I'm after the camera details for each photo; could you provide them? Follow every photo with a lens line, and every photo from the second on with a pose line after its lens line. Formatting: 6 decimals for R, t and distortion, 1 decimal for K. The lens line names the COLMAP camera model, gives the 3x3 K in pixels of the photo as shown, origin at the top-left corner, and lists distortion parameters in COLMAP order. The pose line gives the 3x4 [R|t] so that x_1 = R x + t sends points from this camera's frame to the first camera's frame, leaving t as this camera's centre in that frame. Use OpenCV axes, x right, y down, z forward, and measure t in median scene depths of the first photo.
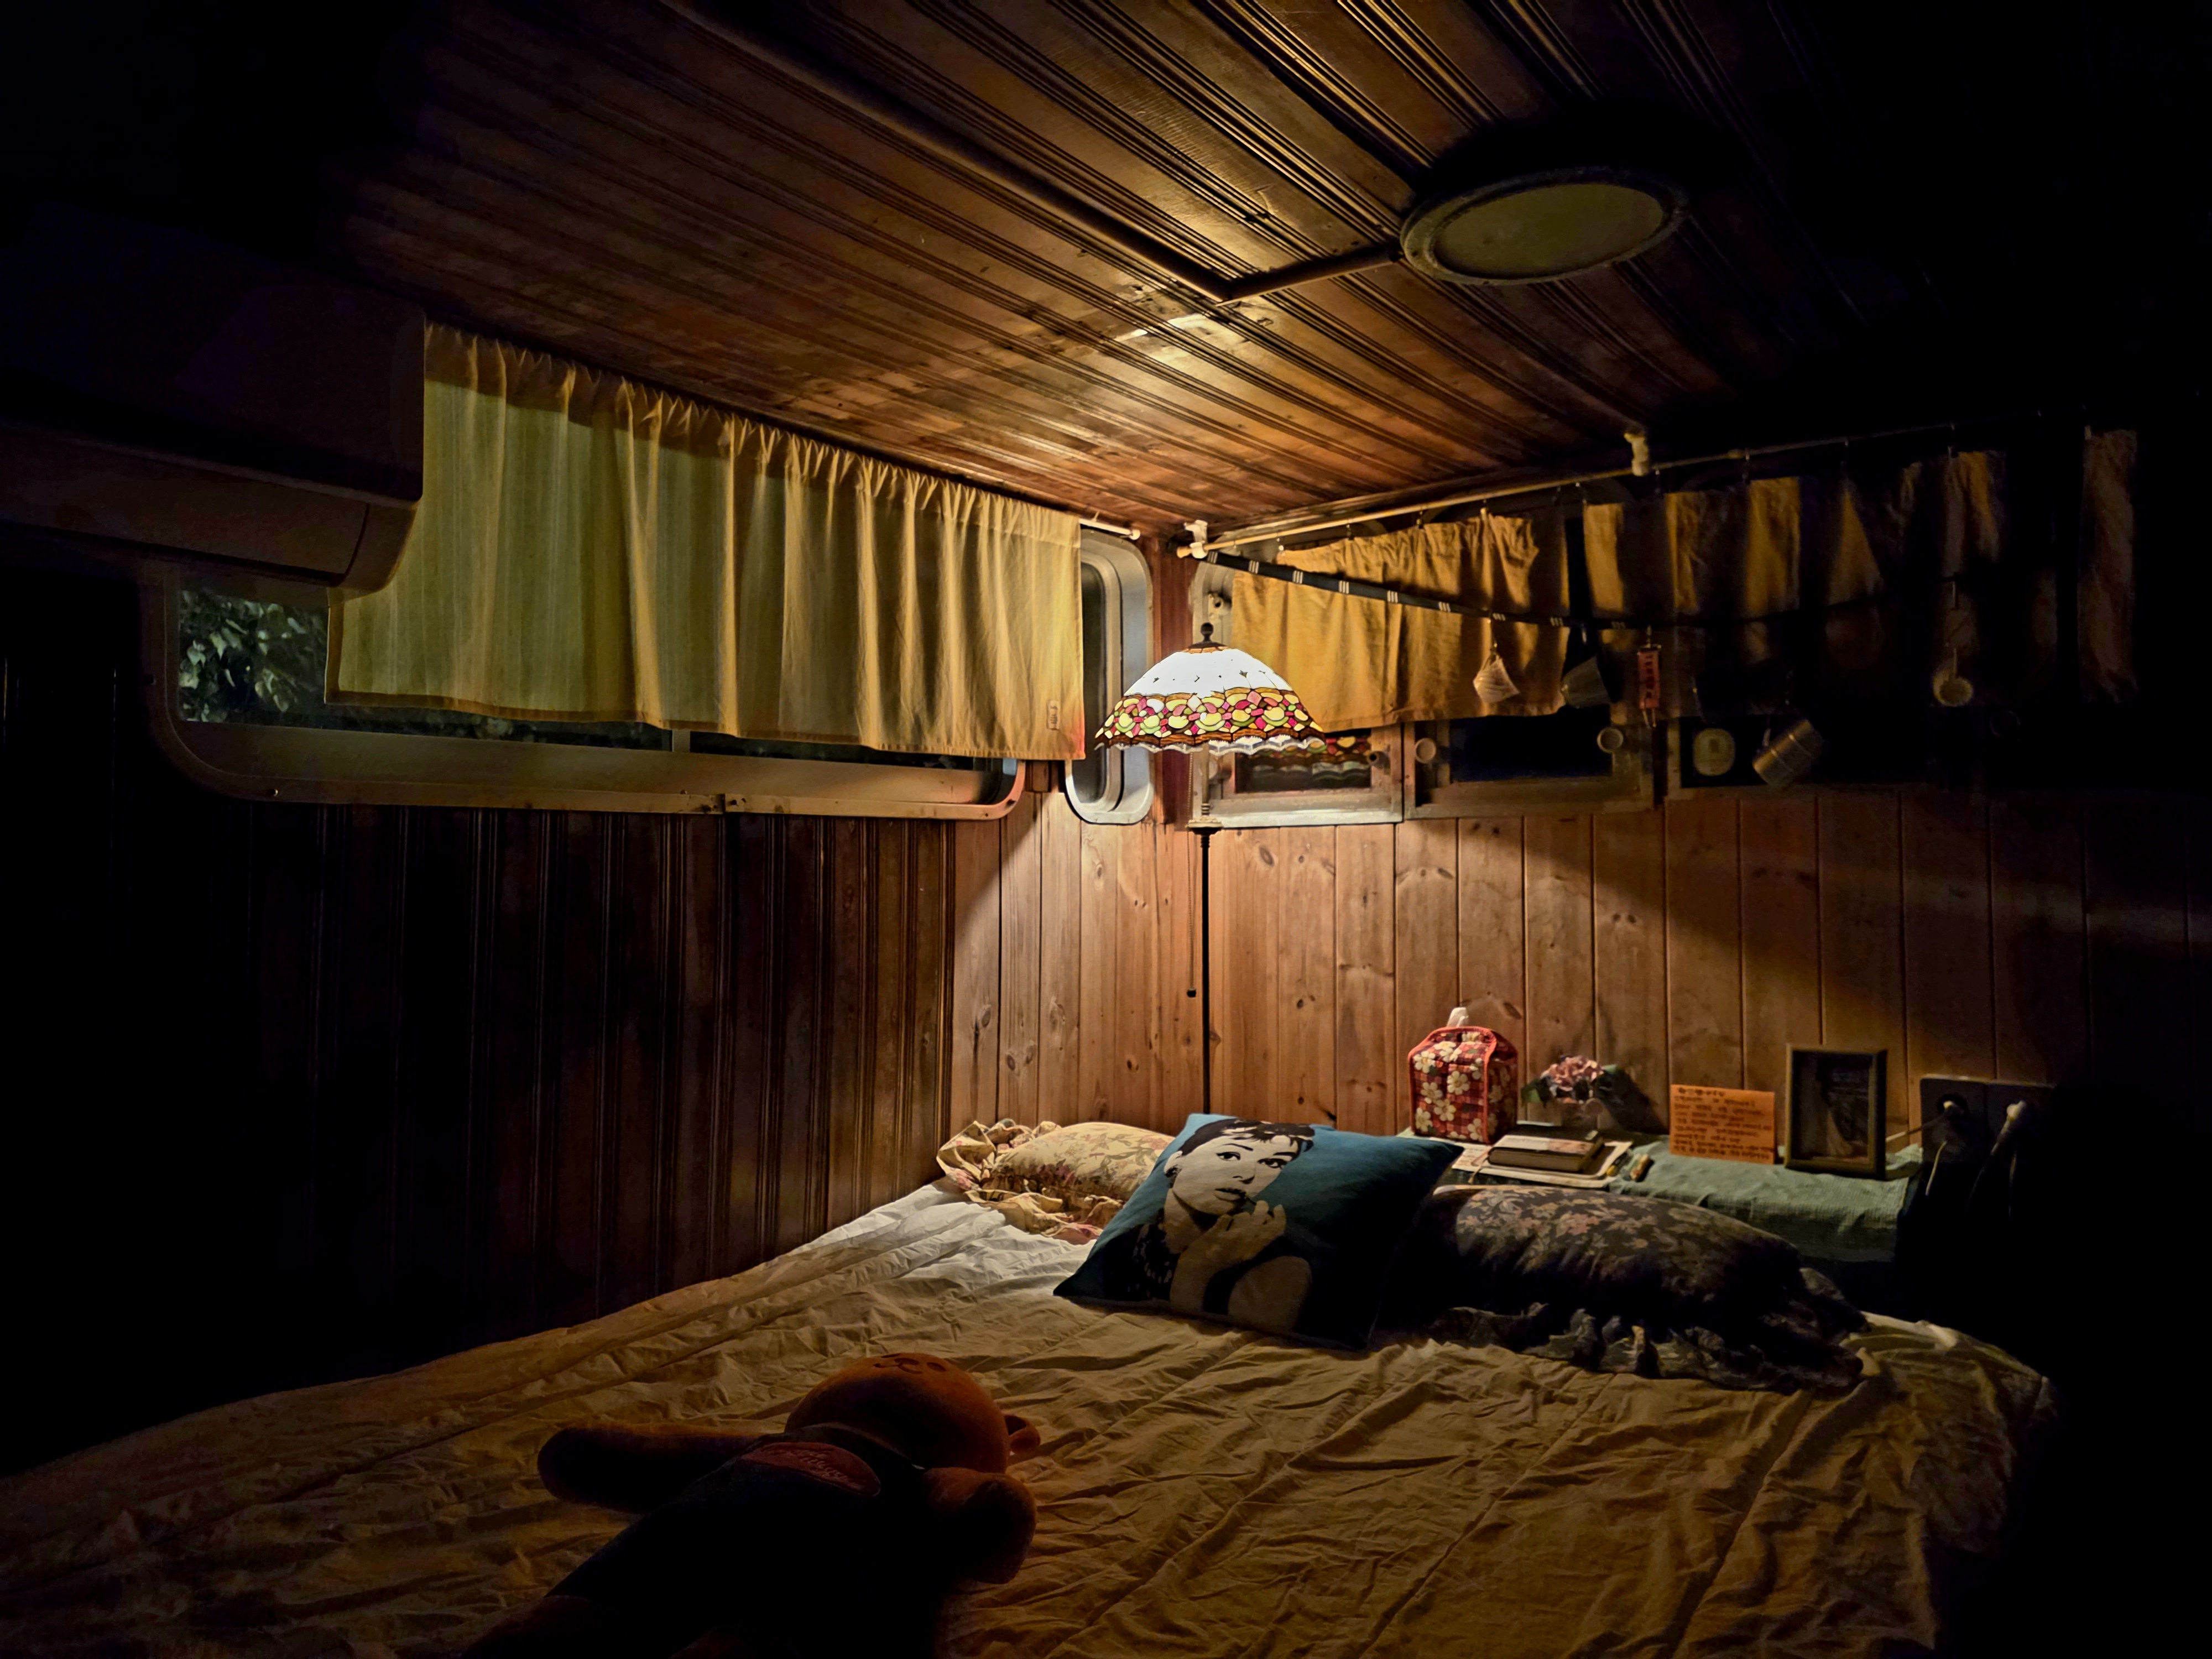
lens RADIAL K [[1479.8, 0, 1115.1], [0, 1479.8, 820.2], [0, 0, 1]] dist [0.012891, 0.002299]
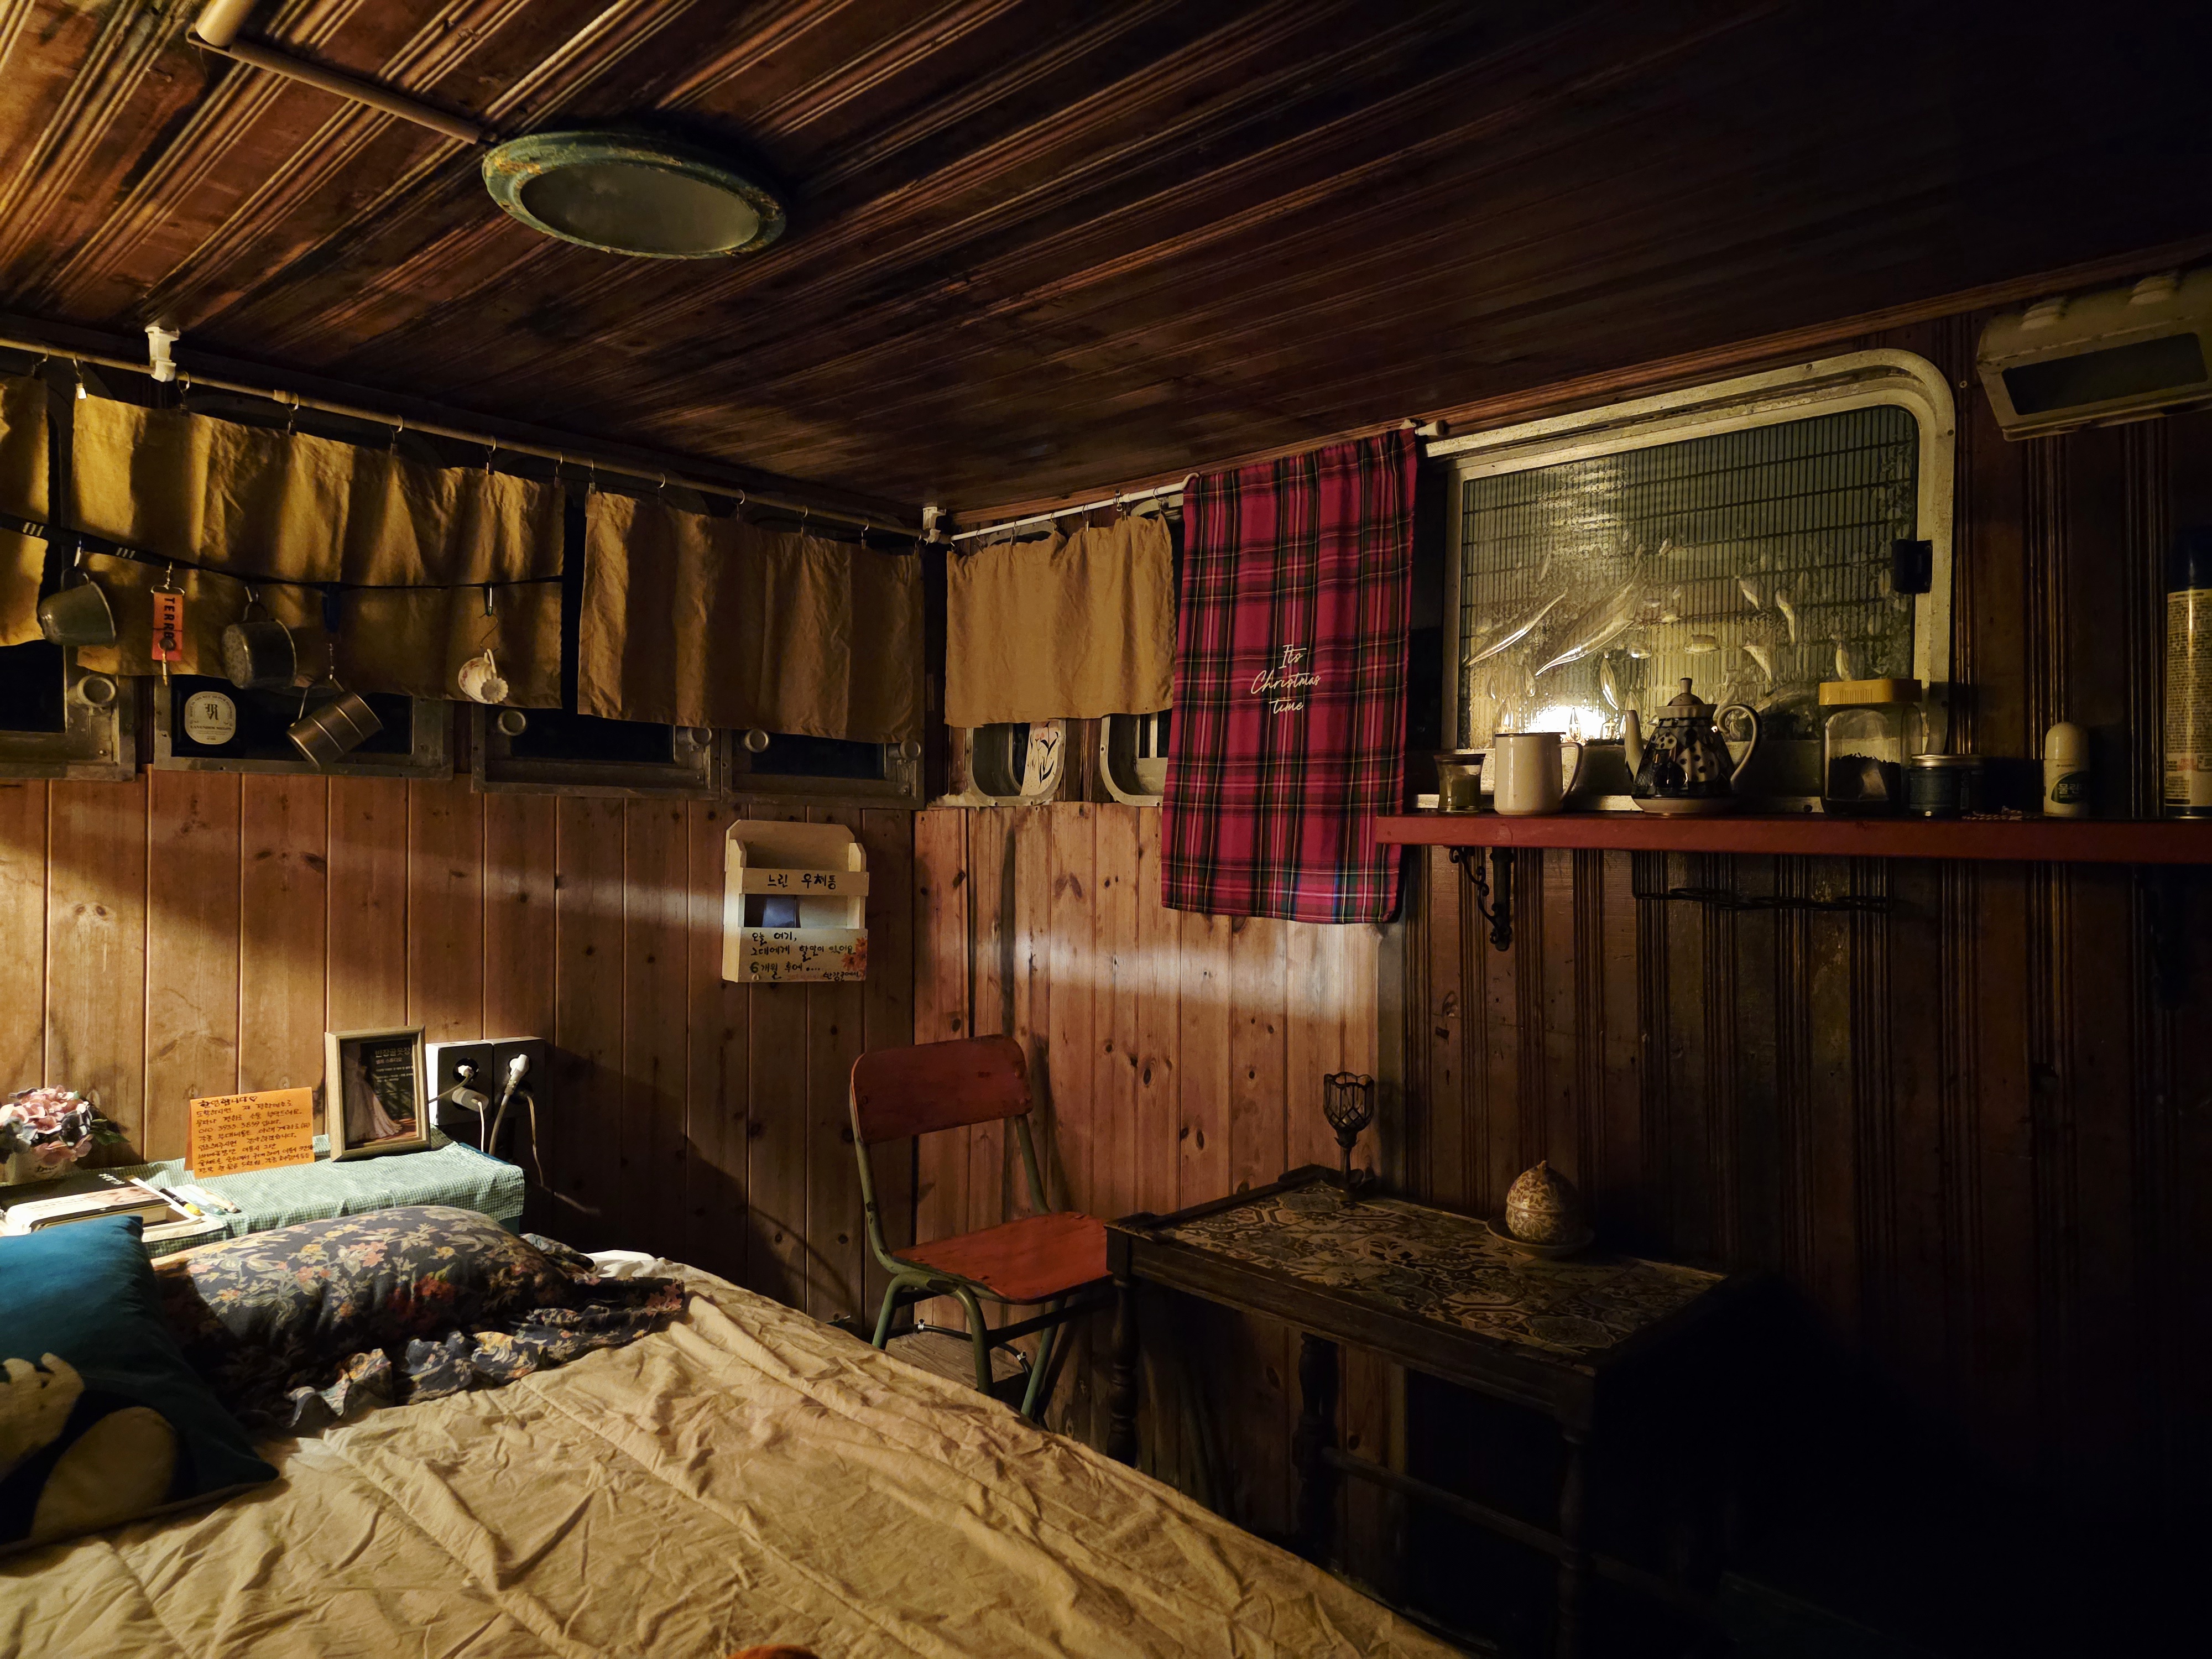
lens RADIAL K [[1479.8, 0, 1111.9], [0, 1479.8, 834.4], [0, 0, 1]] dist [0.012891, 0.002299]
pose [[0.161562, 0.006793, 0.986839, -0.408458], [-0.045509, 0.998964, 0.000574, -0.001870], [-0.985813, -0.045003, 0.161704, 0.343981]]
